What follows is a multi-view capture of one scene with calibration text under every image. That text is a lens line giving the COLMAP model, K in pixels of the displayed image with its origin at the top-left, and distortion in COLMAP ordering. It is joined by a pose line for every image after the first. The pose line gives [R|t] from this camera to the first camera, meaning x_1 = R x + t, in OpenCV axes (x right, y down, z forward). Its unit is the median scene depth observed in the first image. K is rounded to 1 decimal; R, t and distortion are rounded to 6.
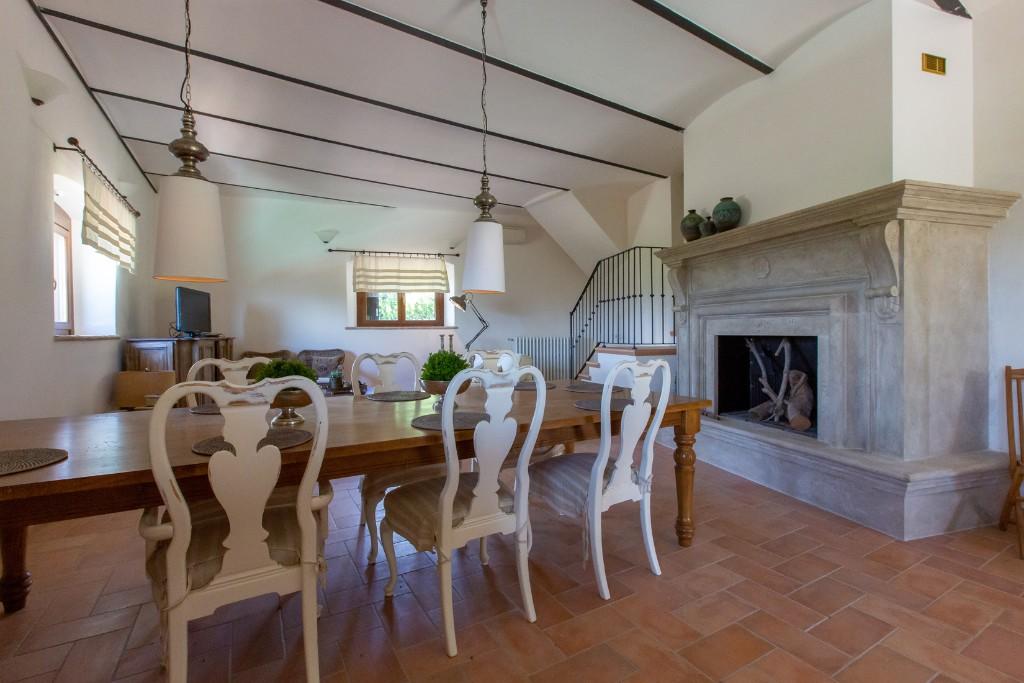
lens RADIAL K [[463.6, 0, 529.0], [0, 463.6, 341.4], [0, 0, 1]] dist [-0.010789, 0.000184]
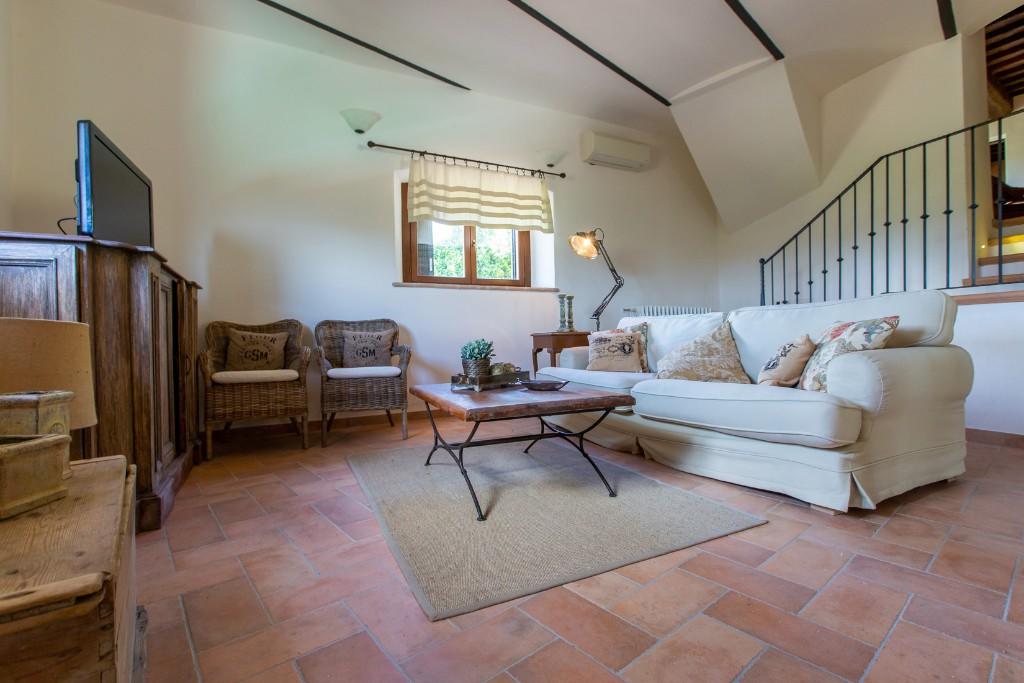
lens RADIAL K [[463.6, 0, 529.0], [0, 463.6, 341.4], [0, 0, 1]] dist [-0.010789, 0.000184]
pose [[0.983919, -0.014539, 0.178022, -0.333975], [0.016697, 0.999804, -0.010628, 0.051964], [-0.177833, 0.013430, 0.983969, 0.402052]]
